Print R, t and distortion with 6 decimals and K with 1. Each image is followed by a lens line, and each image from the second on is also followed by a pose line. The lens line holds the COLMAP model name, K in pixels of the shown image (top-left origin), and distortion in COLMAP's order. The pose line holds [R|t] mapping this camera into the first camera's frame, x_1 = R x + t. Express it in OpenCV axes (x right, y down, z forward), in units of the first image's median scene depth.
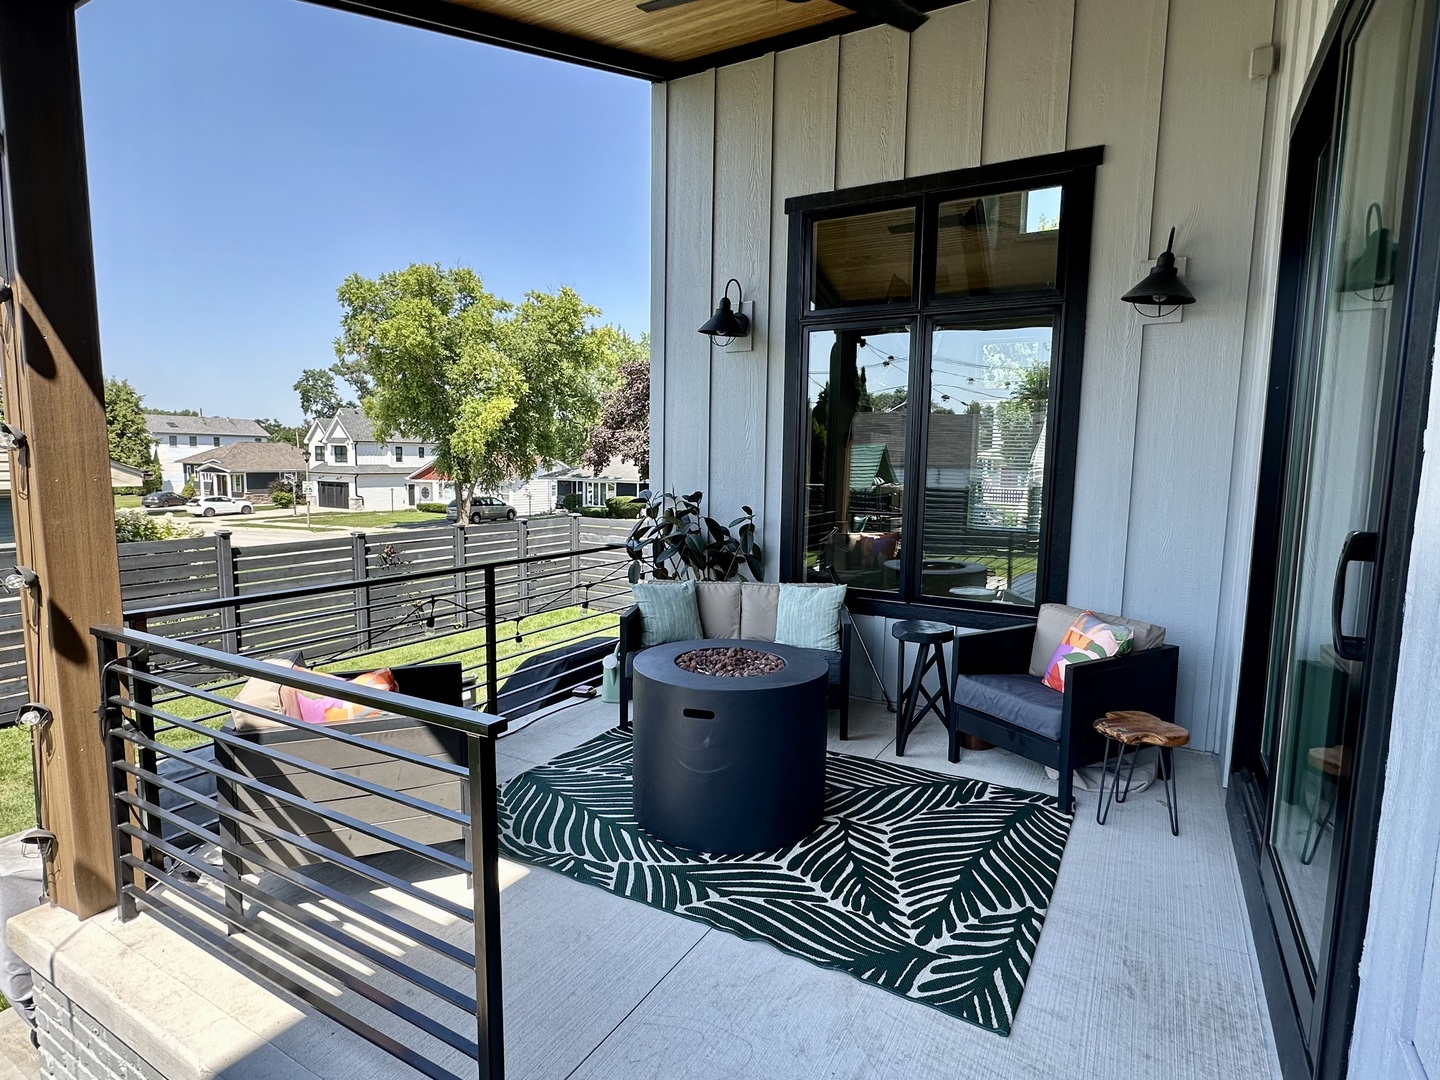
lens RADIAL K [[749.9, 0, 716.9], [0, 749.9, 542.6], [0, 0, 1]] dist [0.004443, 0.000419]
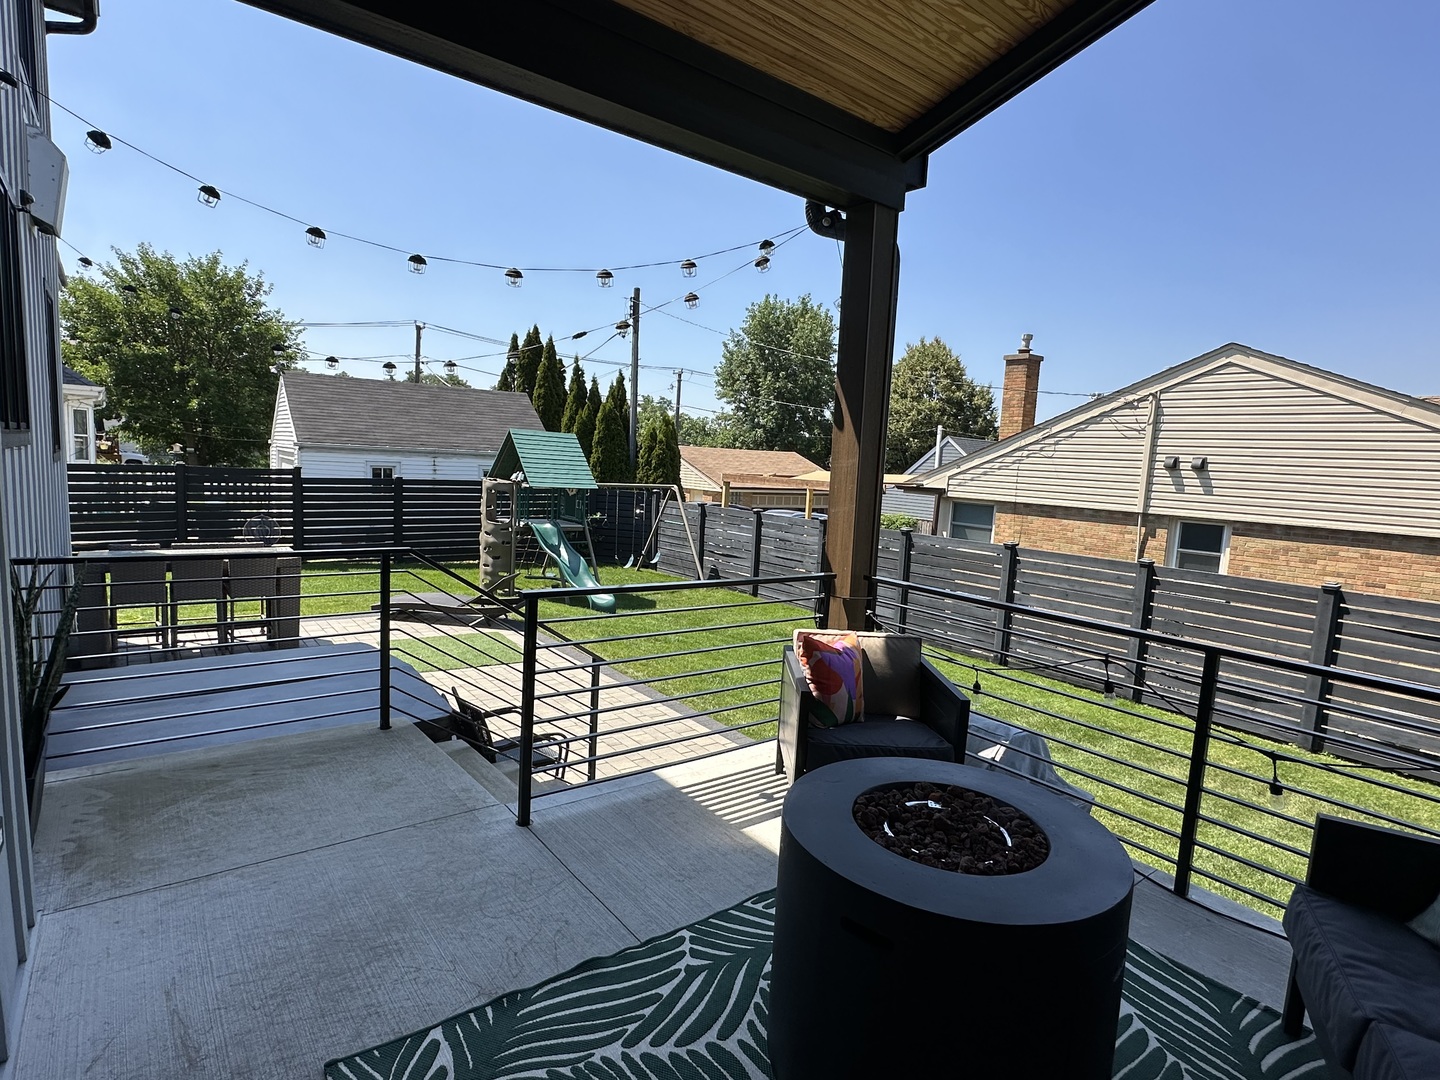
lens RADIAL K [[749.9, 0, 711.3], [0, 749.9, 541.4], [0, 0, 1]] dist [0.004443, 0.000419]
pose [[-0.377374, 0.069955, -0.923415, 0.778223], [-0.156238, 0.978040, 0.137943, -0.139278], [0.912786, 0.196329, -0.358157, 1.252557]]
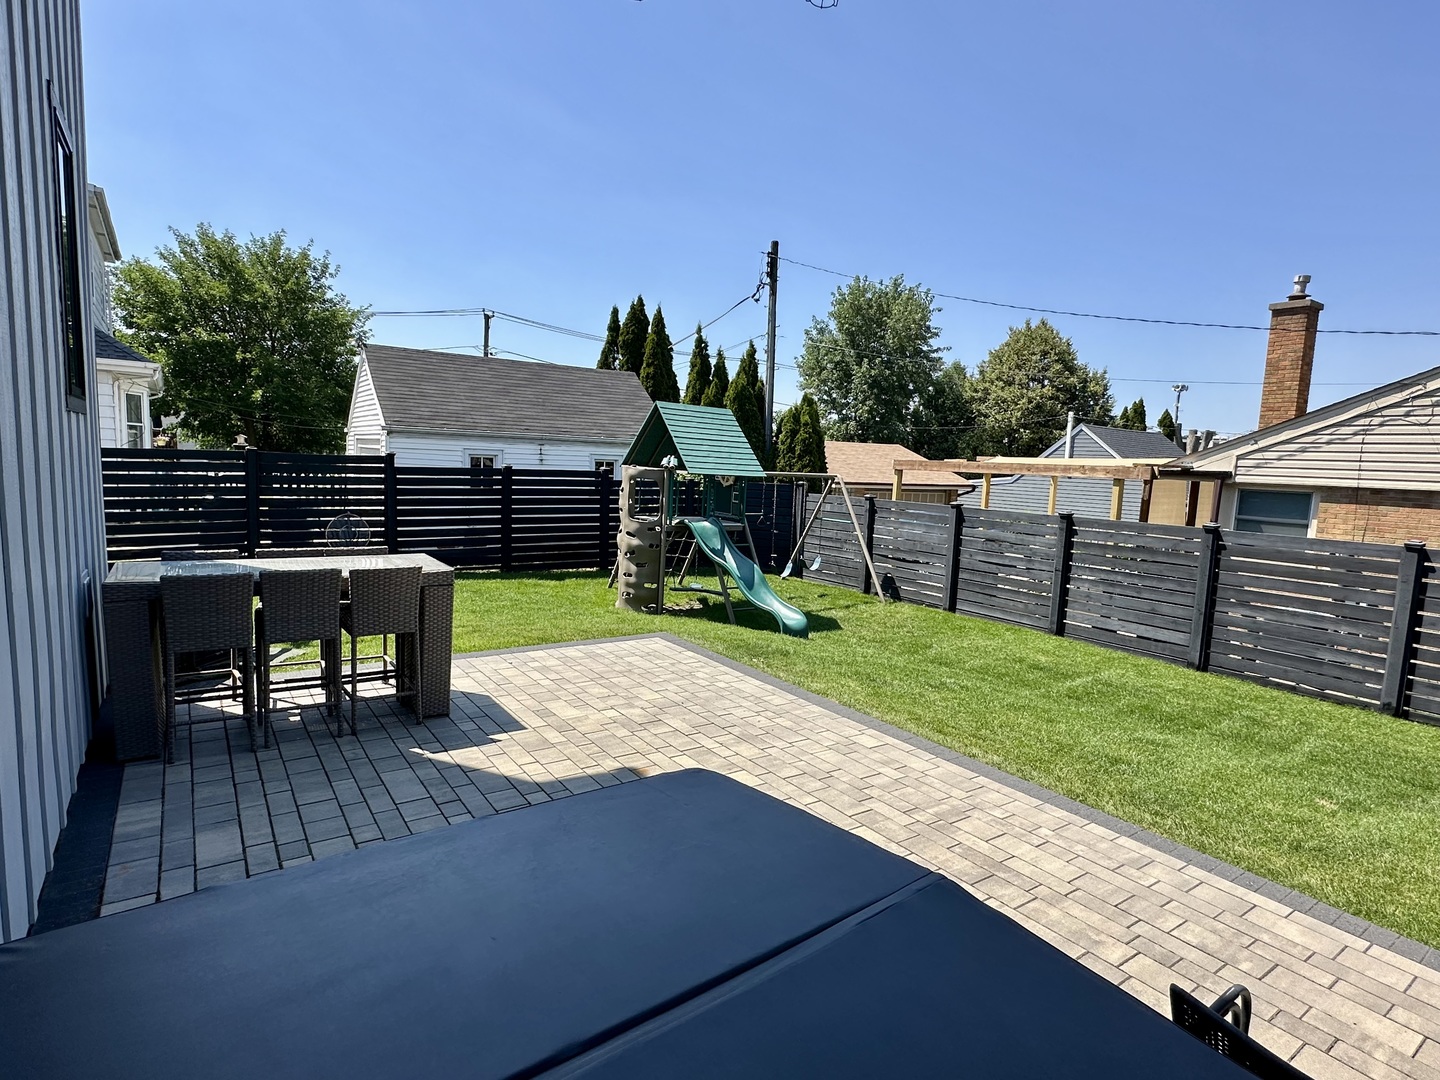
lens RADIAL K [[749.9, 0, 720.0], [0, 749.9, 539.5], [0, 0, 1]] dist [0.004443, 0.000419]
pose [[-0.415560, 0.066392, -0.907139, 0.677913], [-0.145708, 0.979593, 0.138443, -0.097711], [0.897819, 0.189709, -0.397406, 1.081276]]
